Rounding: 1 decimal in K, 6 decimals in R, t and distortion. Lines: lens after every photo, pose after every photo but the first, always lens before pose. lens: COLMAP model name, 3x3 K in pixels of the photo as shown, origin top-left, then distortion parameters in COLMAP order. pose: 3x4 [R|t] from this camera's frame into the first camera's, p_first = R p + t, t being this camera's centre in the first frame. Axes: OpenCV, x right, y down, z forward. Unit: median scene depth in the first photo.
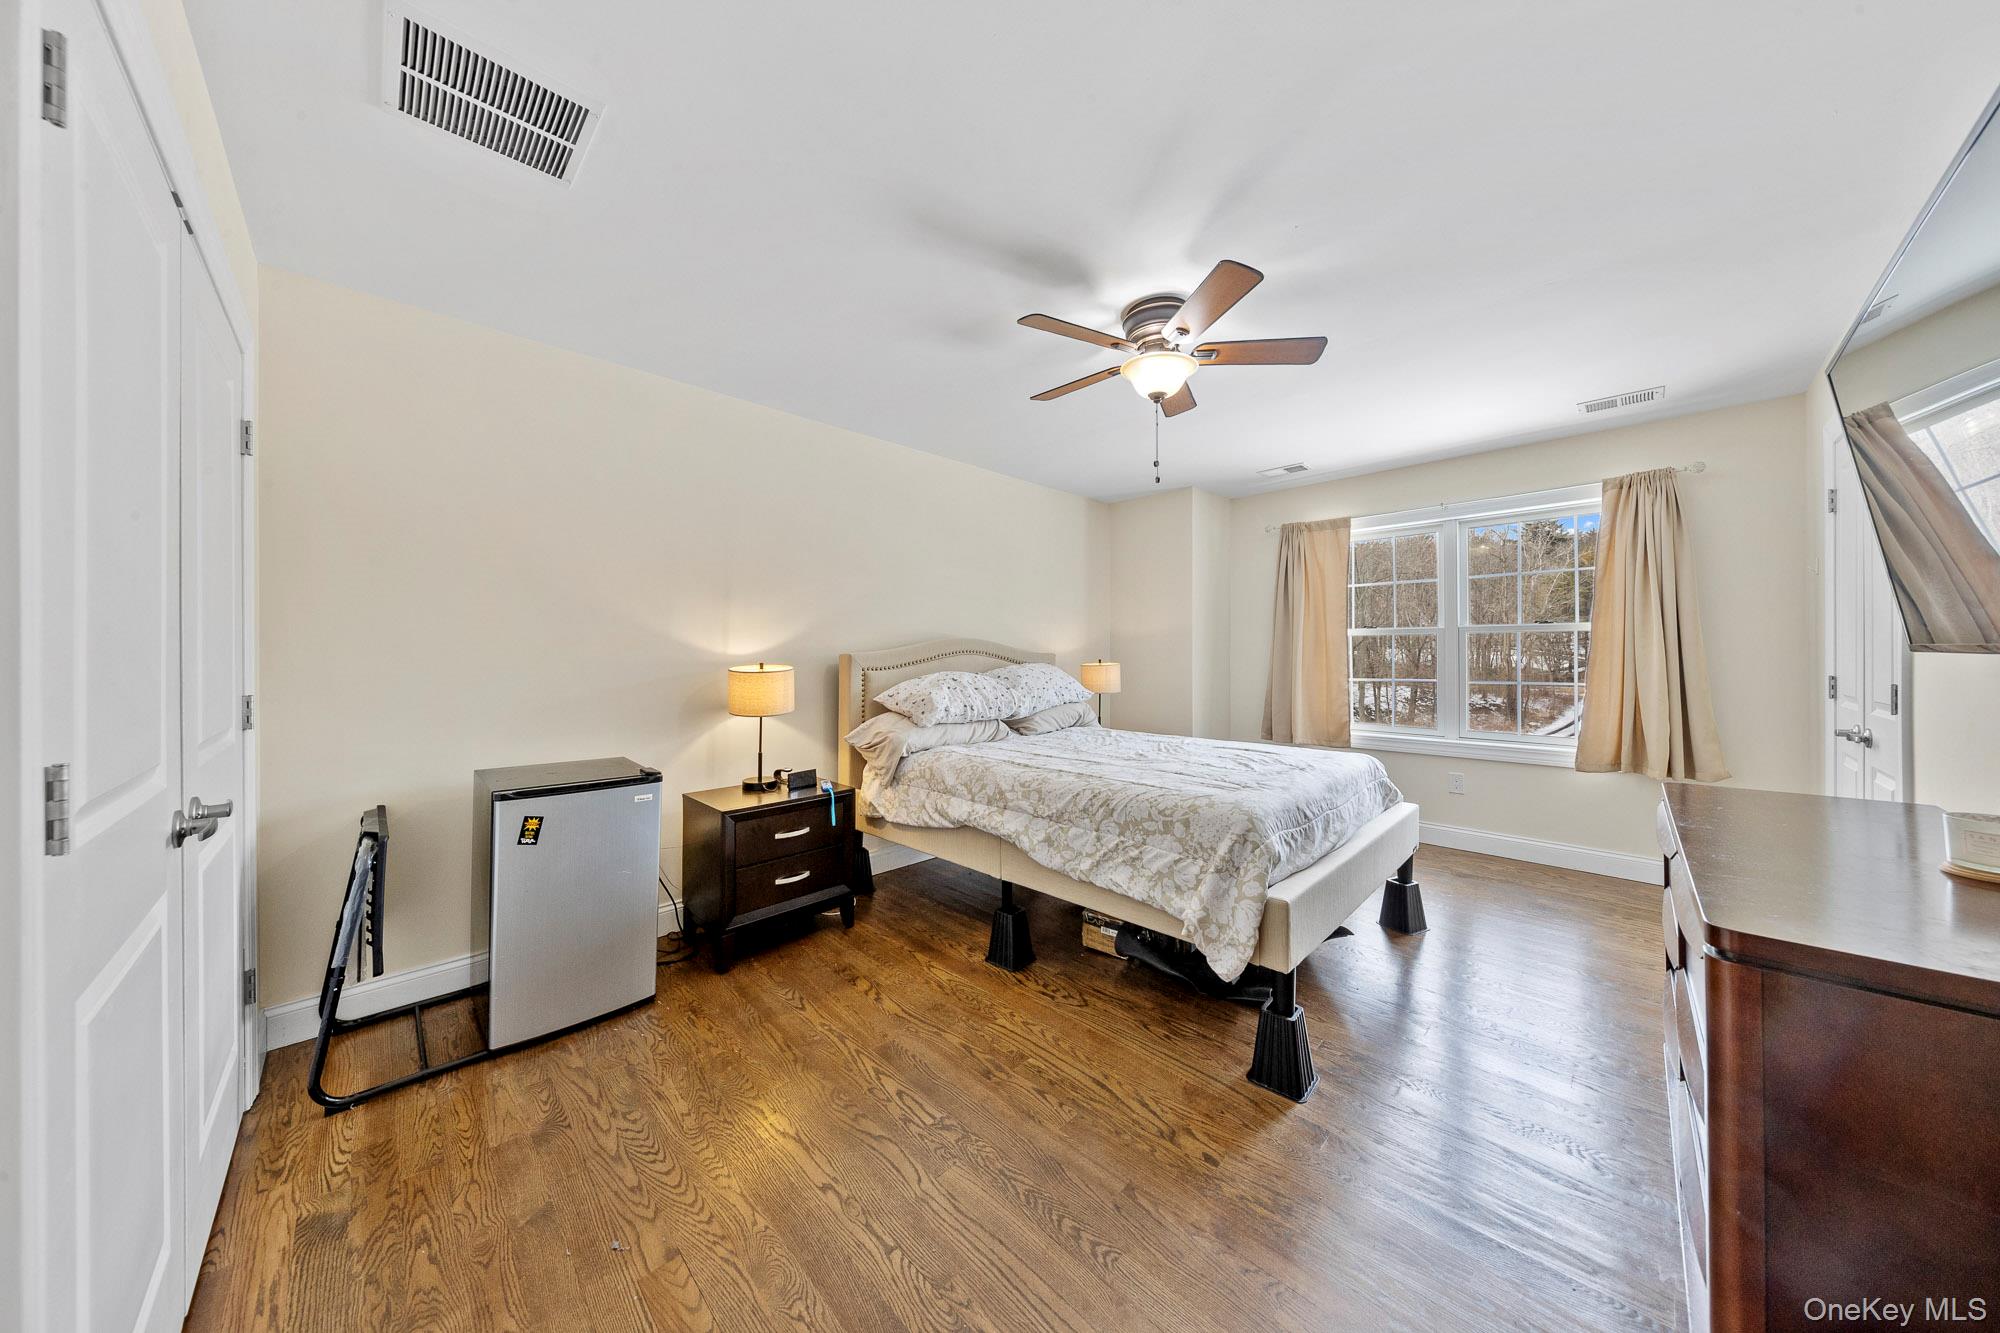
lens RADIAL K [[630.1, 0, 993.5], [0, 630.1, 666.2], [0, 0, 1]] dist [0.000173, -0.000249]
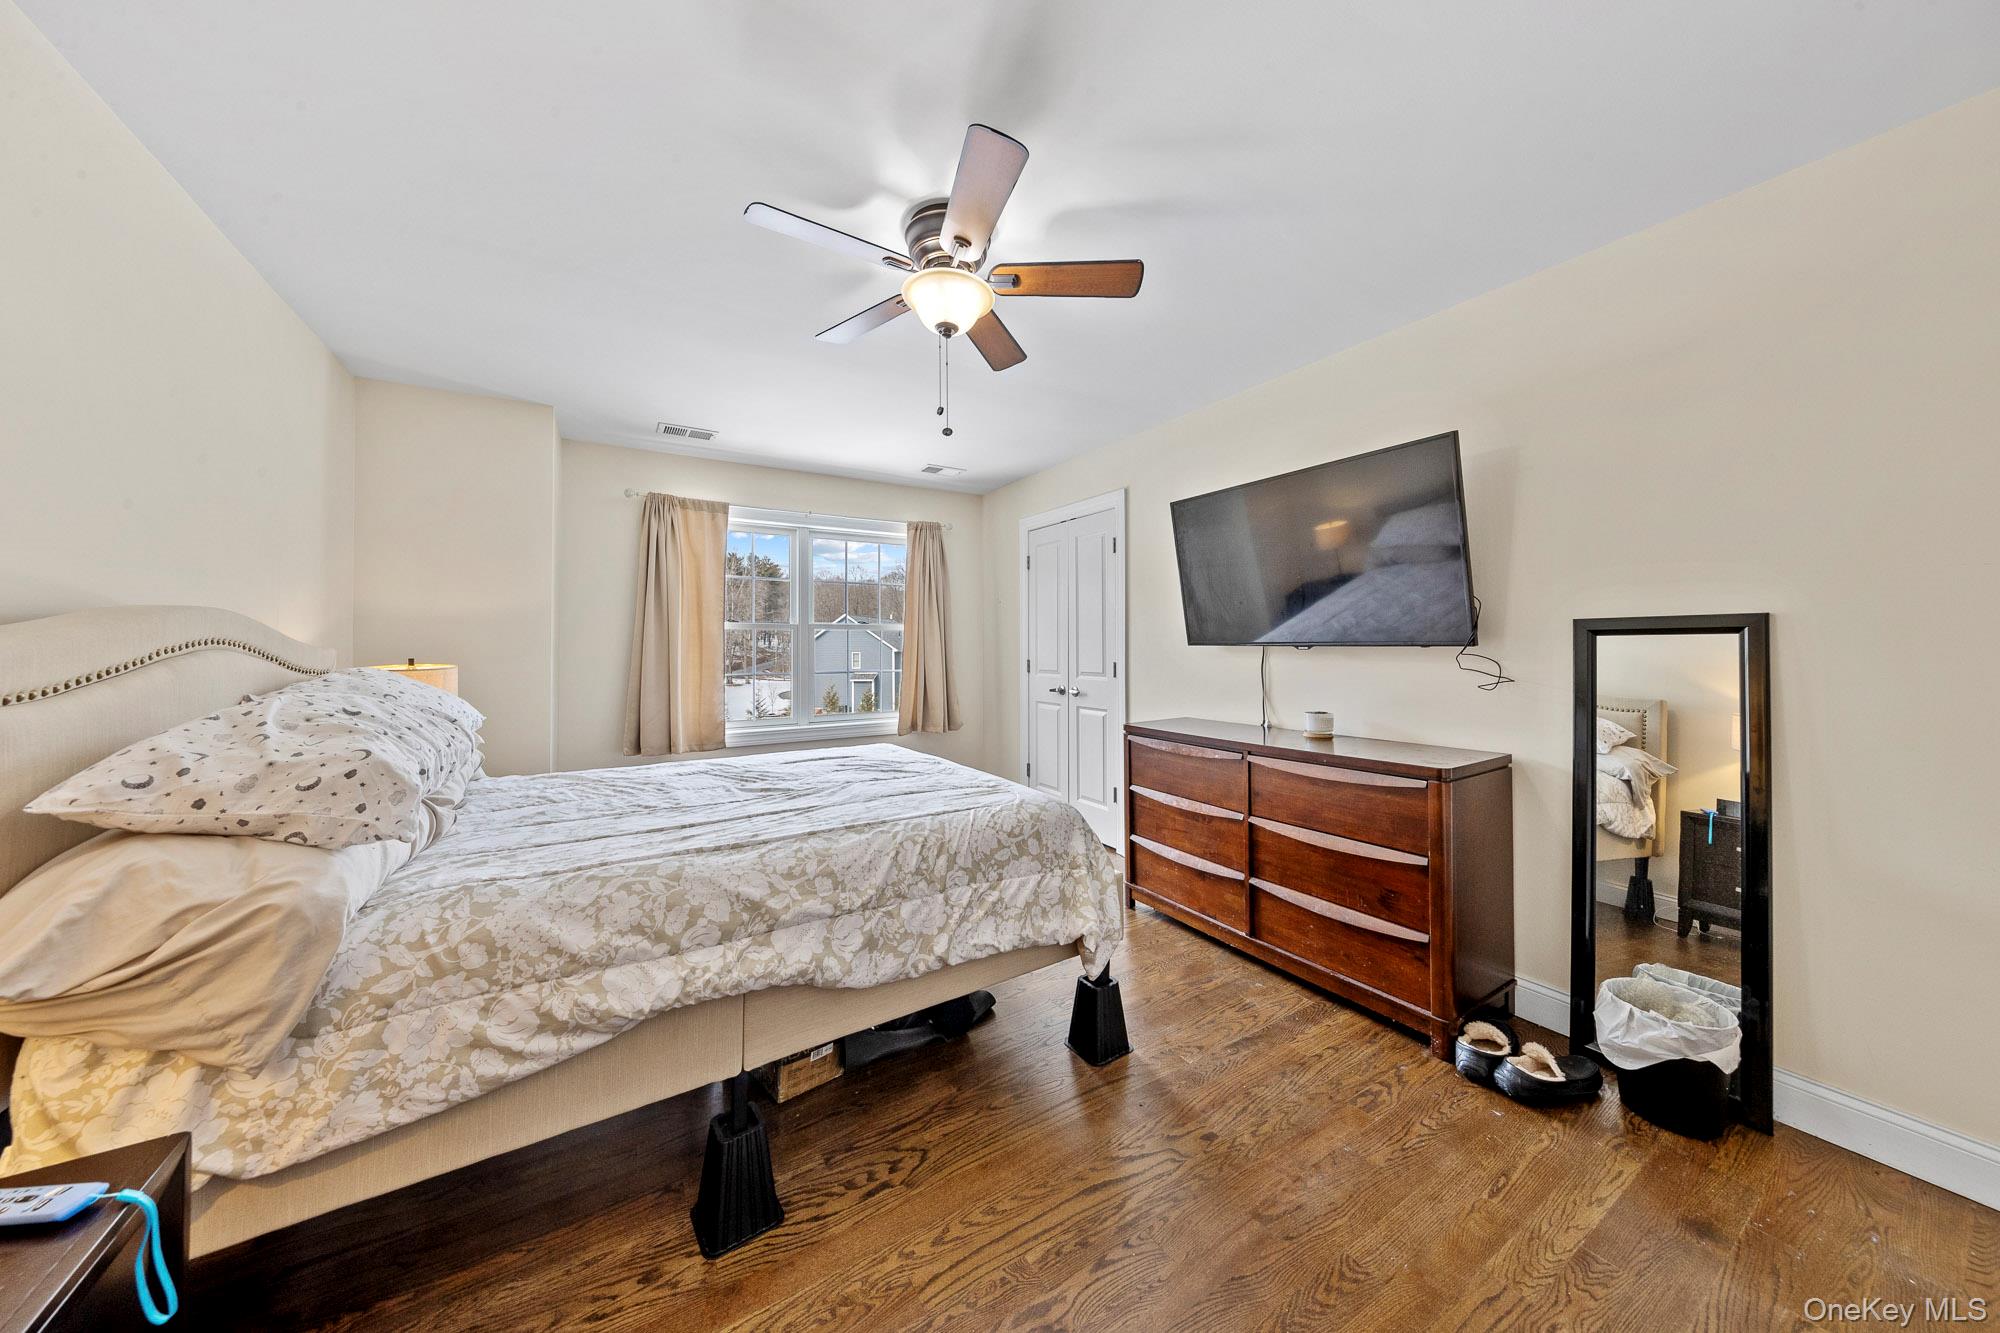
lens RADIAL K [[630.1, 0, 993.5], [0, 630.1, 666.2], [0, 0, 1]] dist [0.000173, -0.000249]
pose [[0.240860, -0.025631, 0.970221, -0.426675], [0.022721, 0.999526, 0.020764, -0.006120], [-0.970294, 0.017043, 0.241329, 0.643784]]
